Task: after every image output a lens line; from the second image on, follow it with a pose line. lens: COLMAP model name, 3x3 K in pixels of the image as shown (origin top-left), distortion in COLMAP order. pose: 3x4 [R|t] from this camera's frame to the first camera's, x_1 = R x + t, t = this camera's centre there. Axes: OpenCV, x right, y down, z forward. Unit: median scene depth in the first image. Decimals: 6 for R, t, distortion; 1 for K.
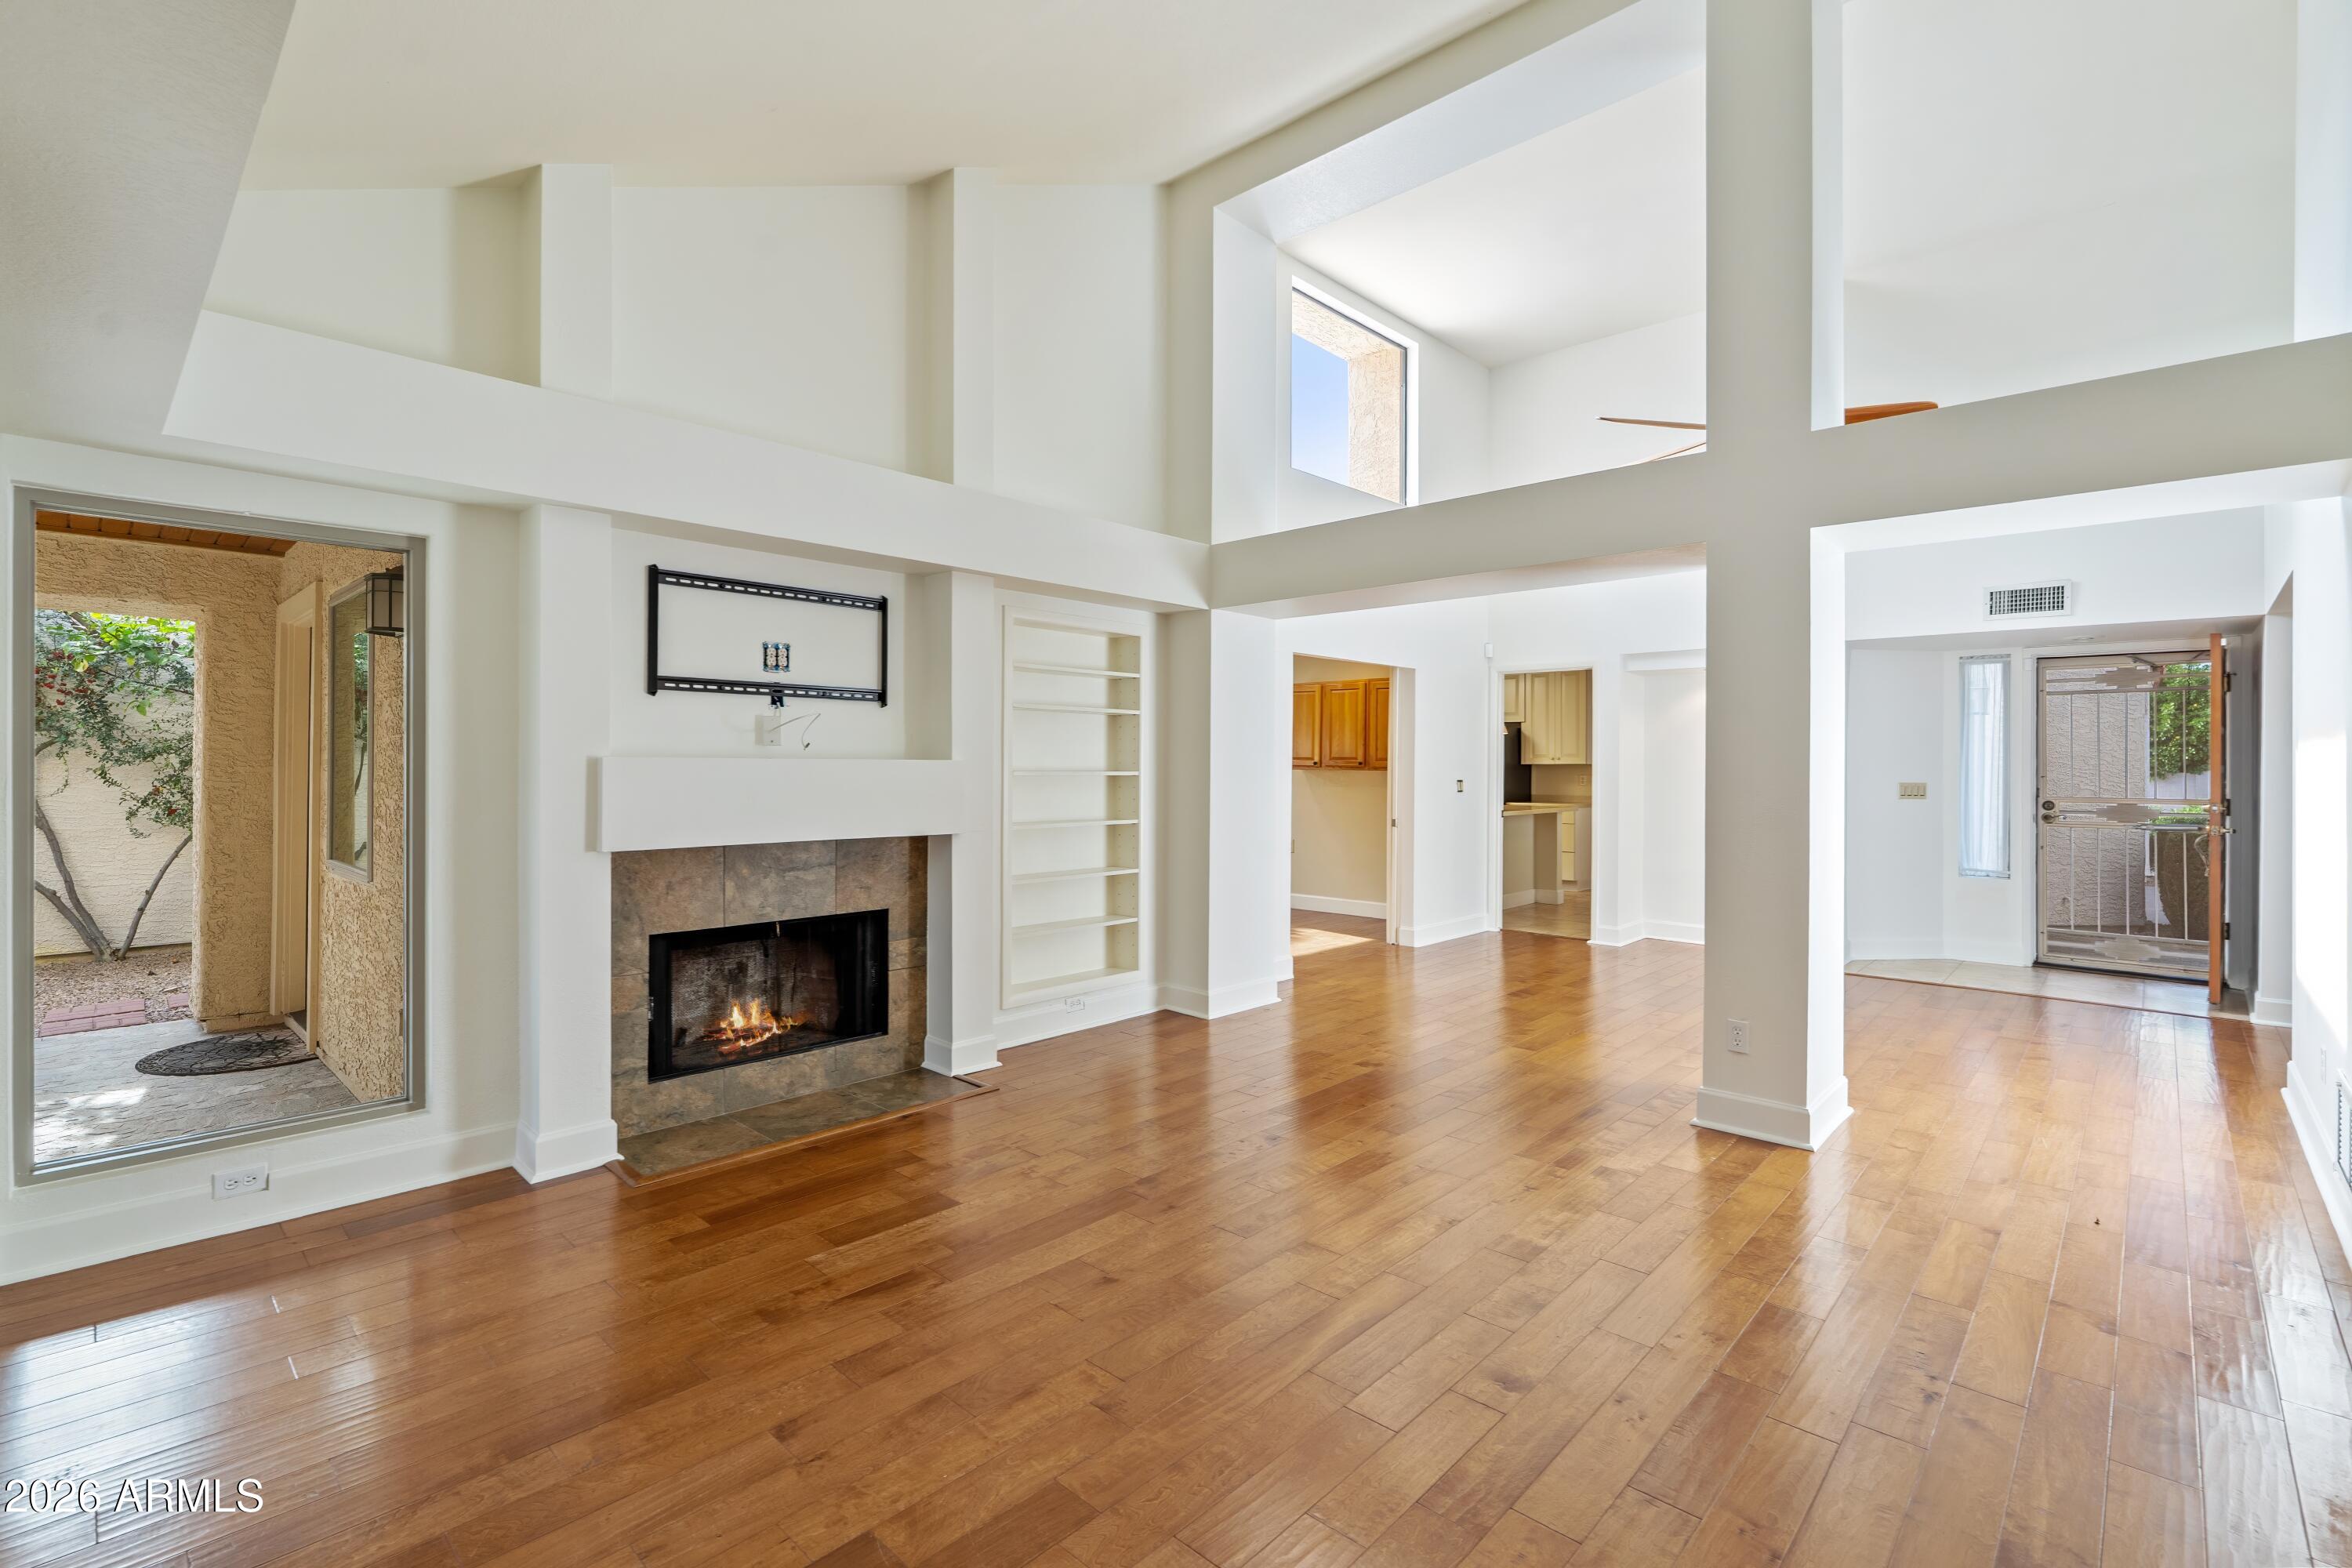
lens RADIAL K [[1048.9, 0, 1198.2], [0, 1048.9, 780.6], [0, 0, 1]] dist [0.000915, 0.000374]
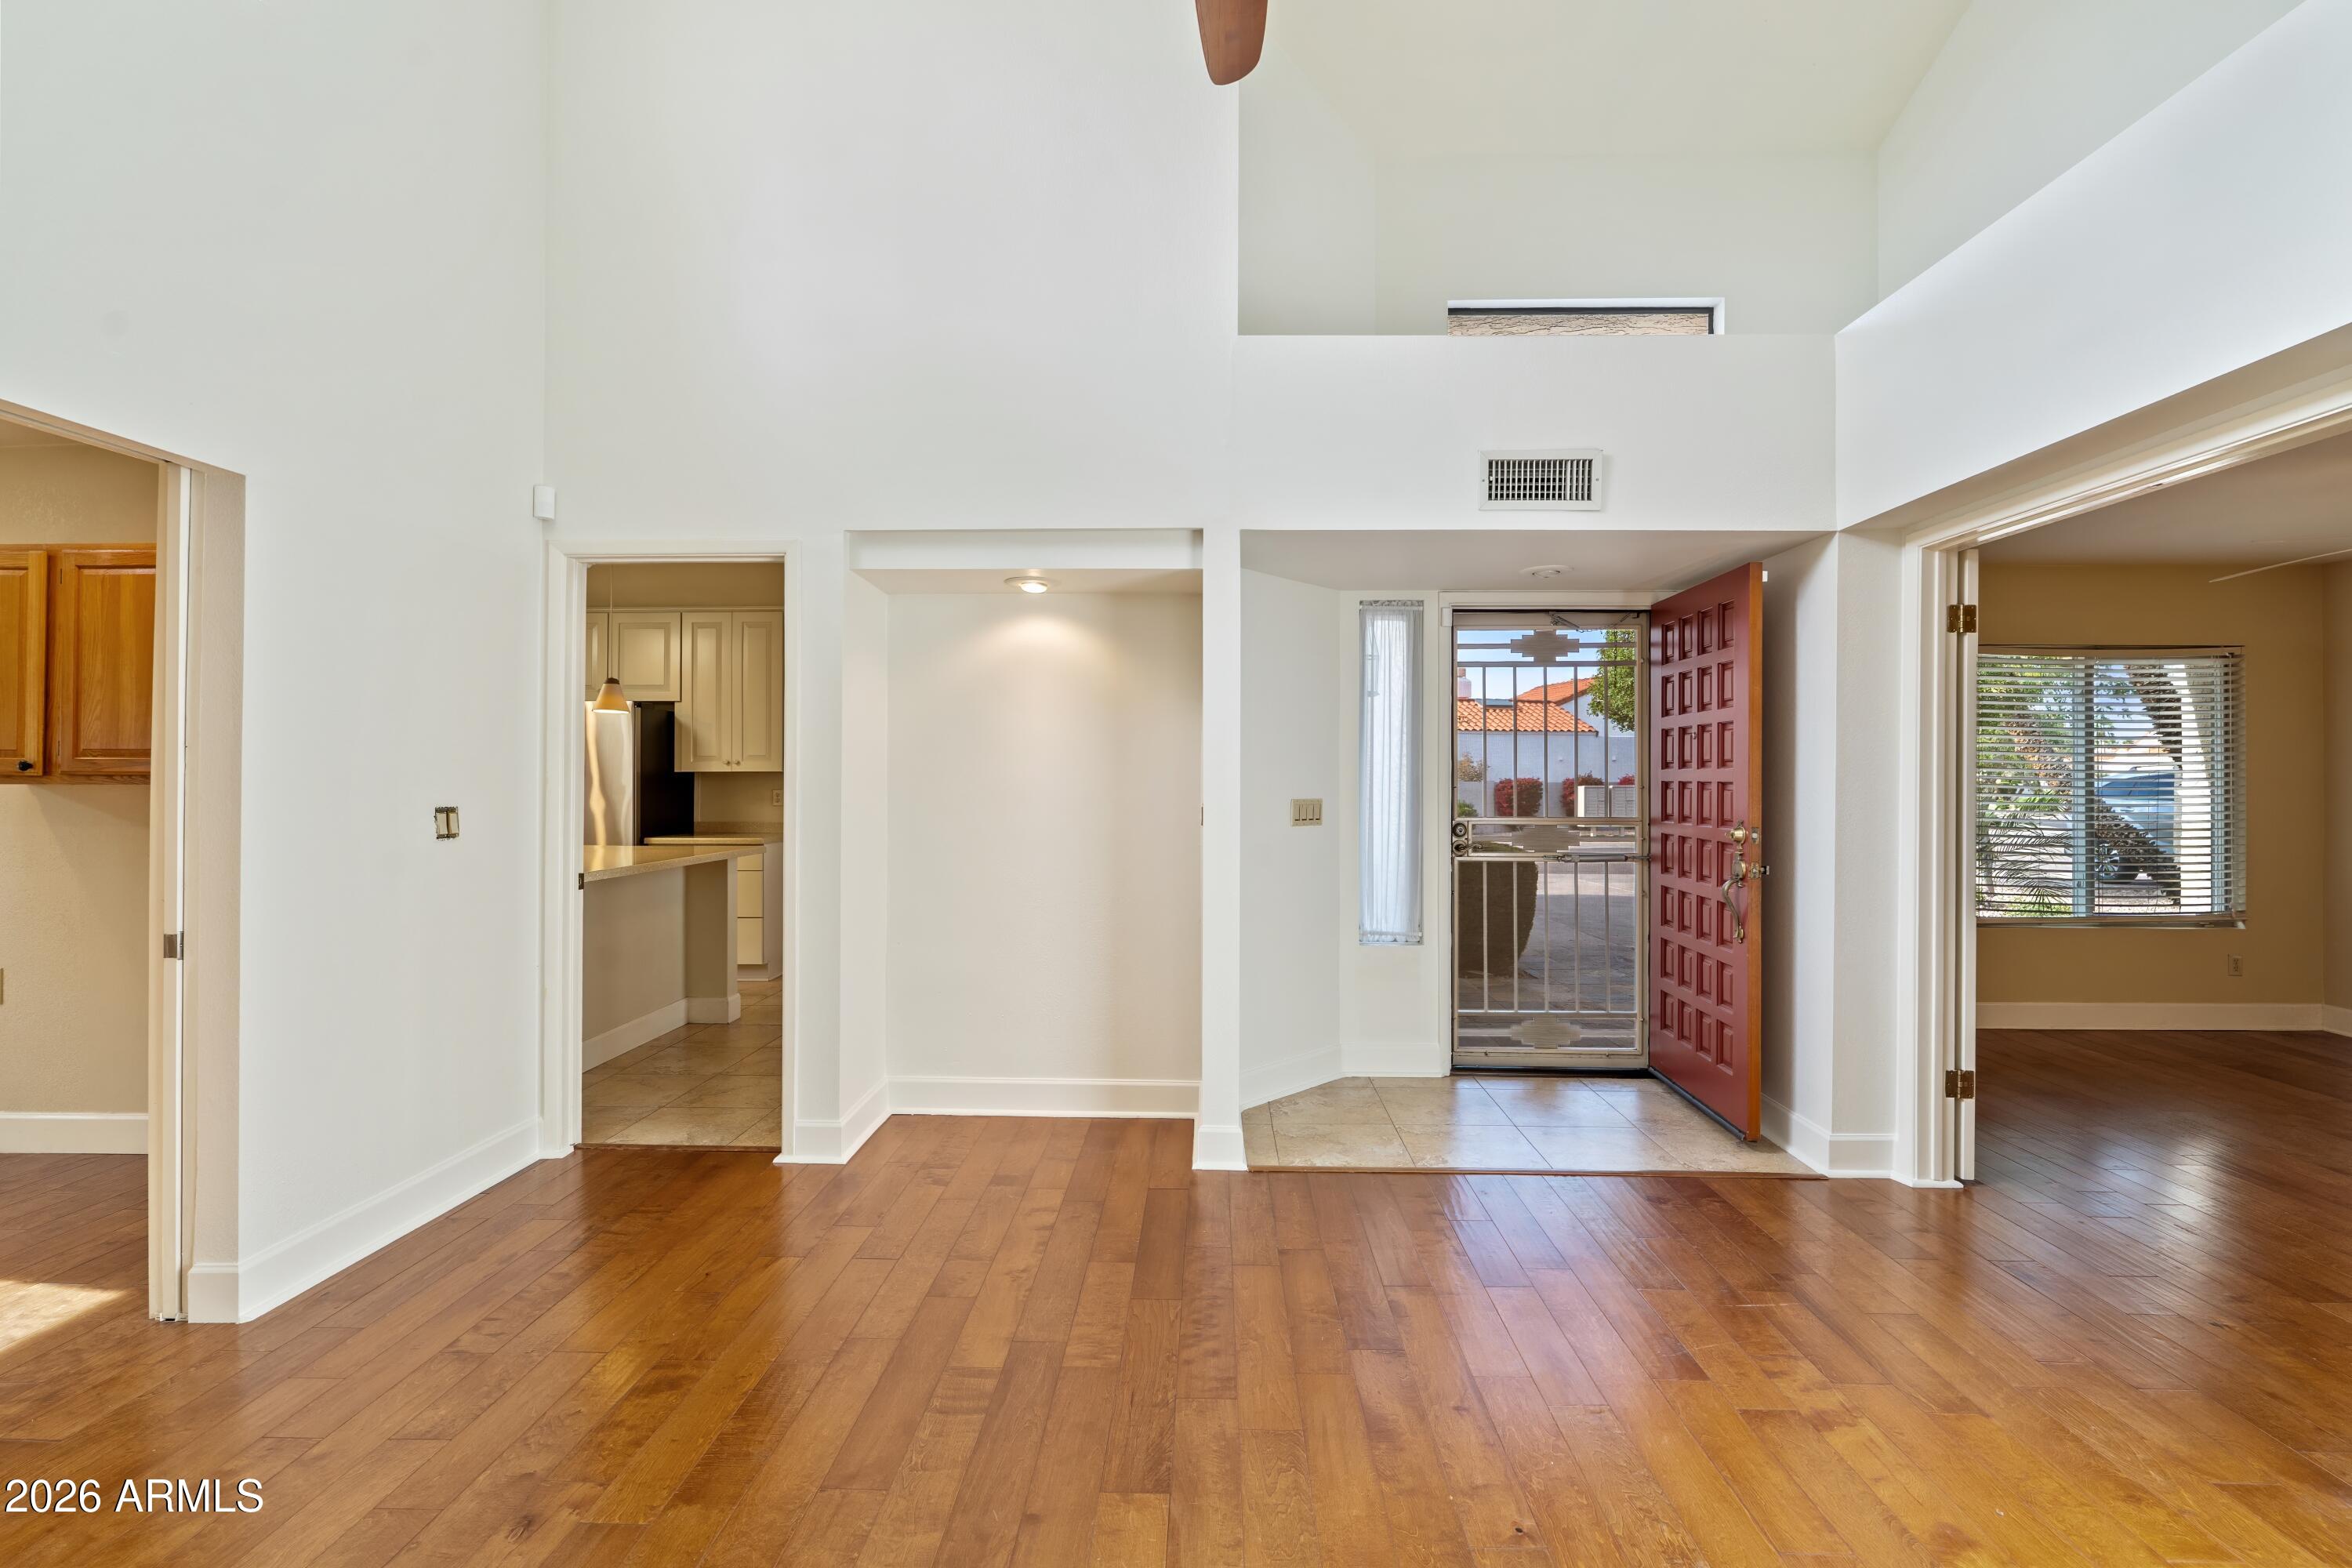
lens RADIAL K [[1048.9, 0, 1177.0], [0, 1048.9, 767.6], [0, 0, 1]] dist [0.000915, 0.000374]
pose [[0.756106, 0.004257, 0.654436, 0.206612], [0.012190, 0.999714, -0.020586, -0.004285], [-0.654336, 0.023542, 0.755837, 0.544098]]
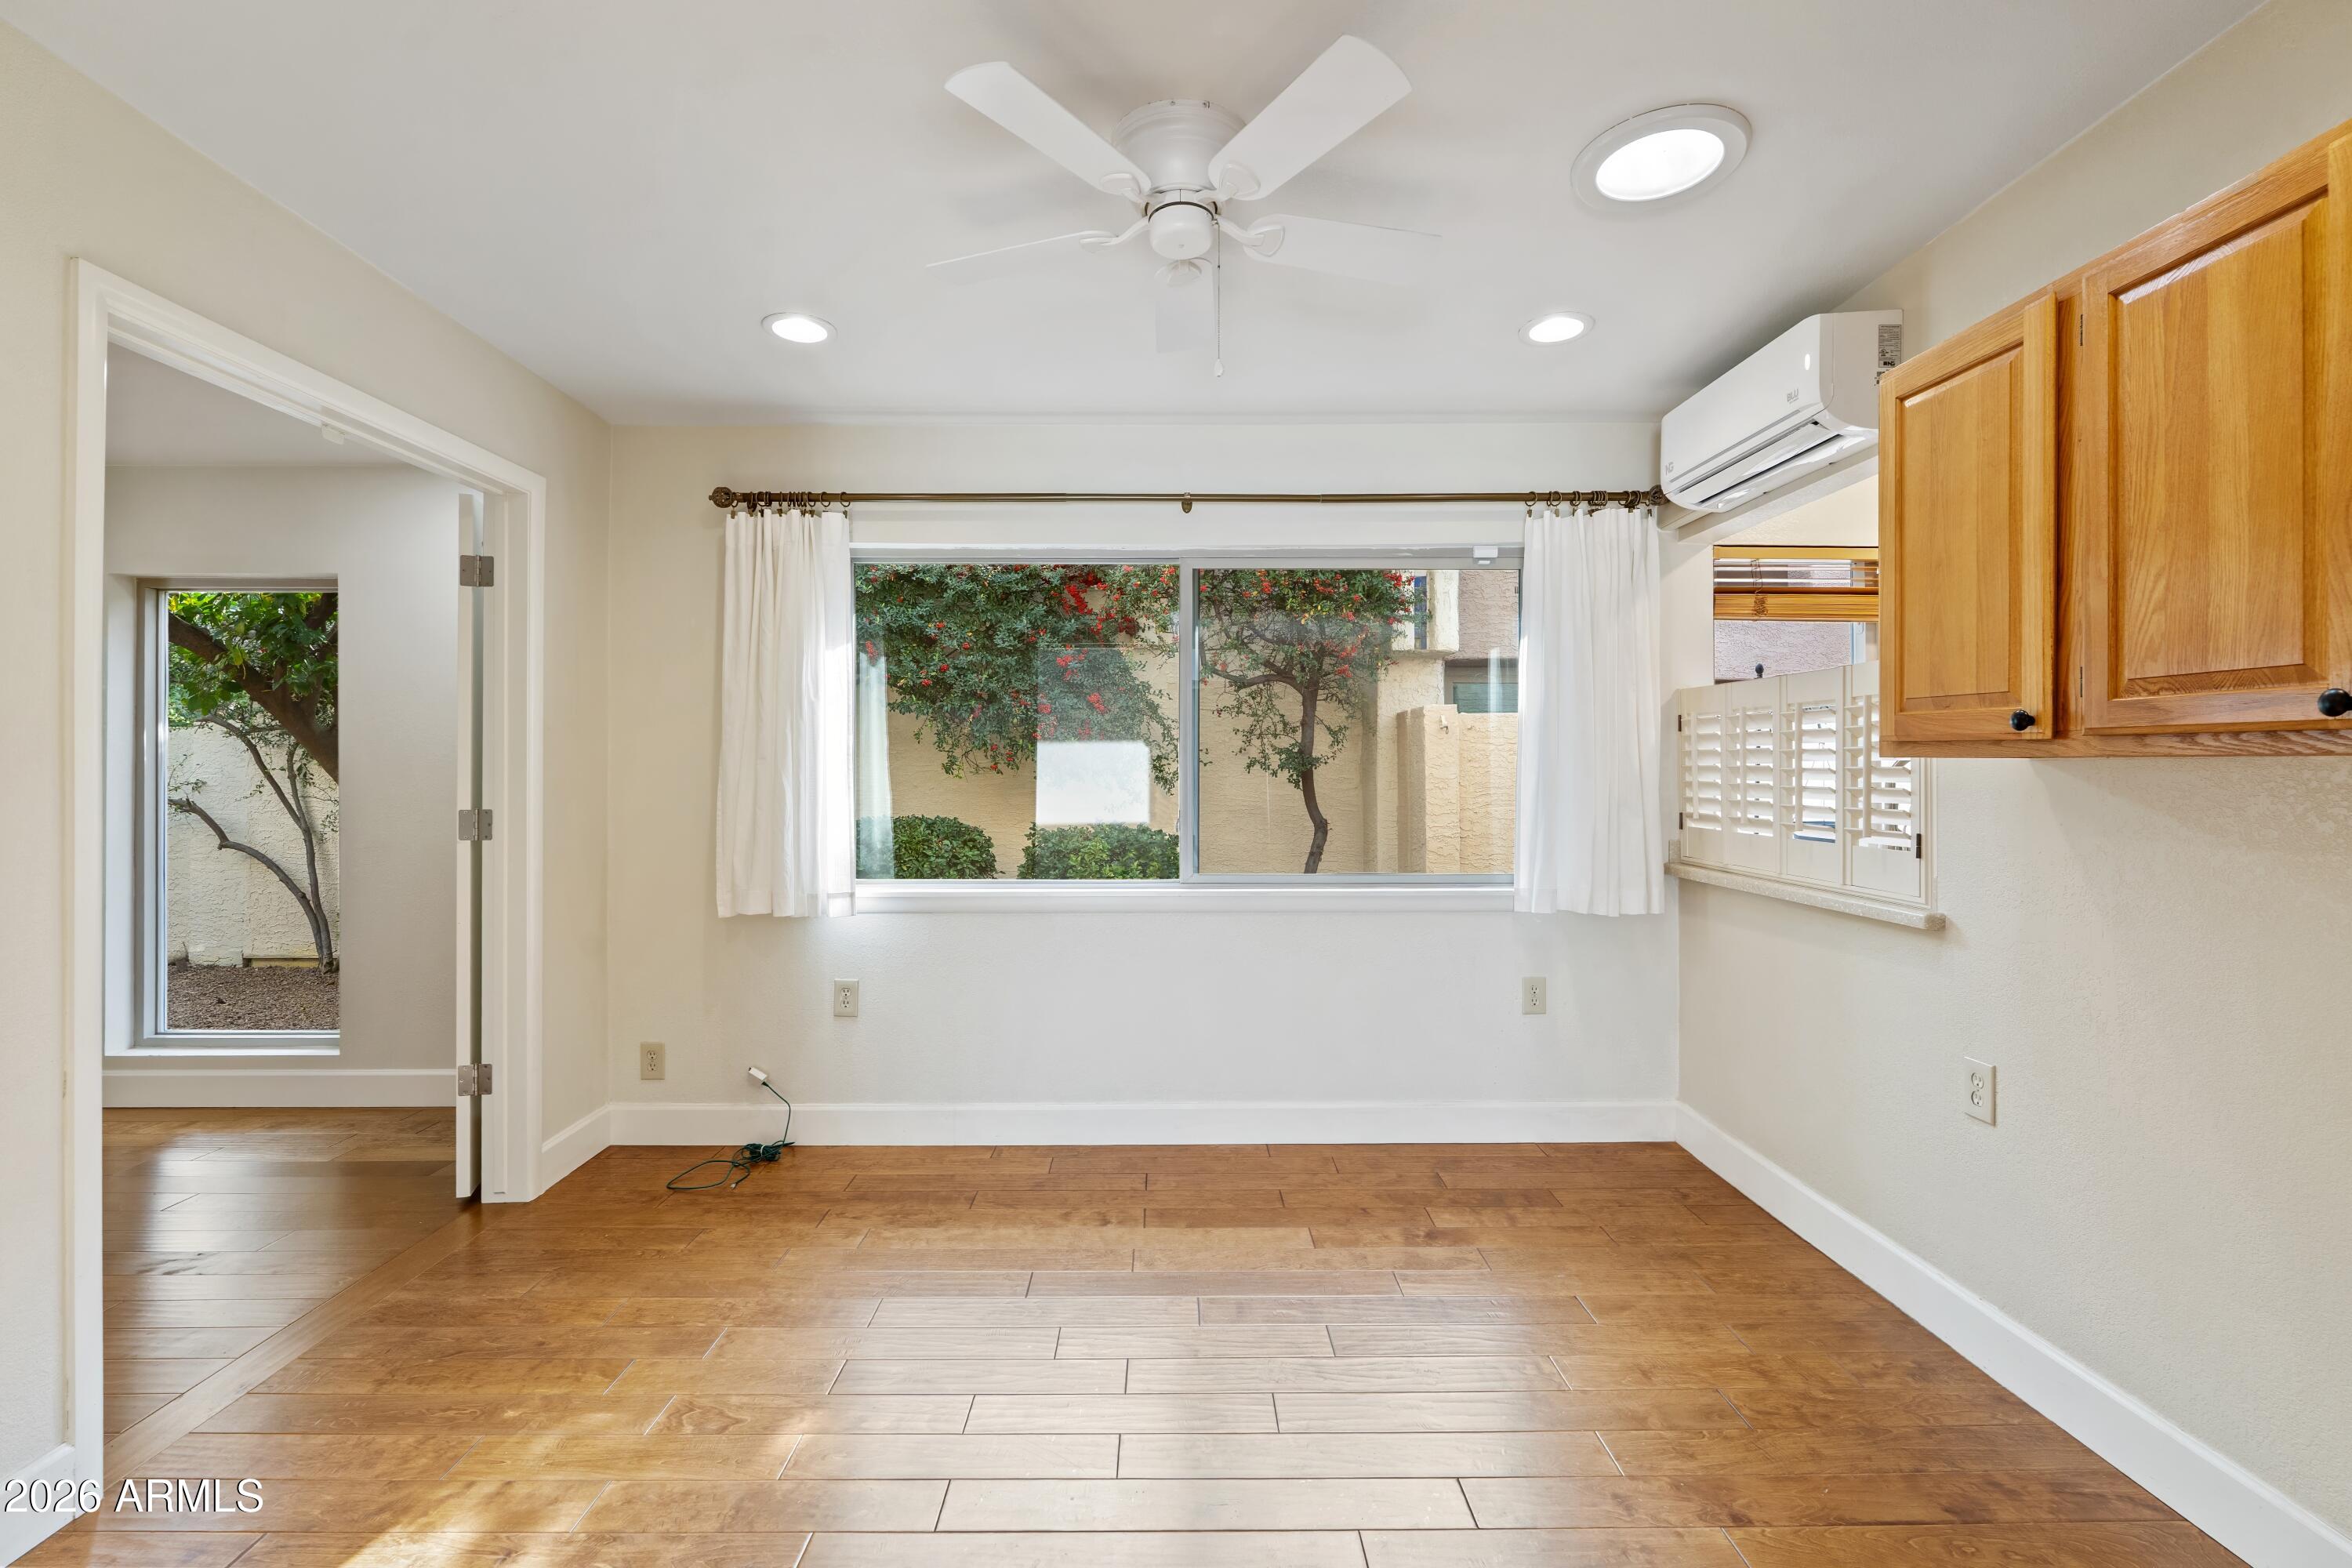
lens RADIAL K [[1048.9, 0, 1174.4], [0, 1048.9, 765.8], [0, 0, 1]] dist [0.000915, 0.000374]
pose [[0.691994, -0.005480, -0.721883, 0.169802], [-0.001129, 0.999962, -0.008673, -0.007604], [0.721903, 0.006816, 0.691961, 0.875493]]
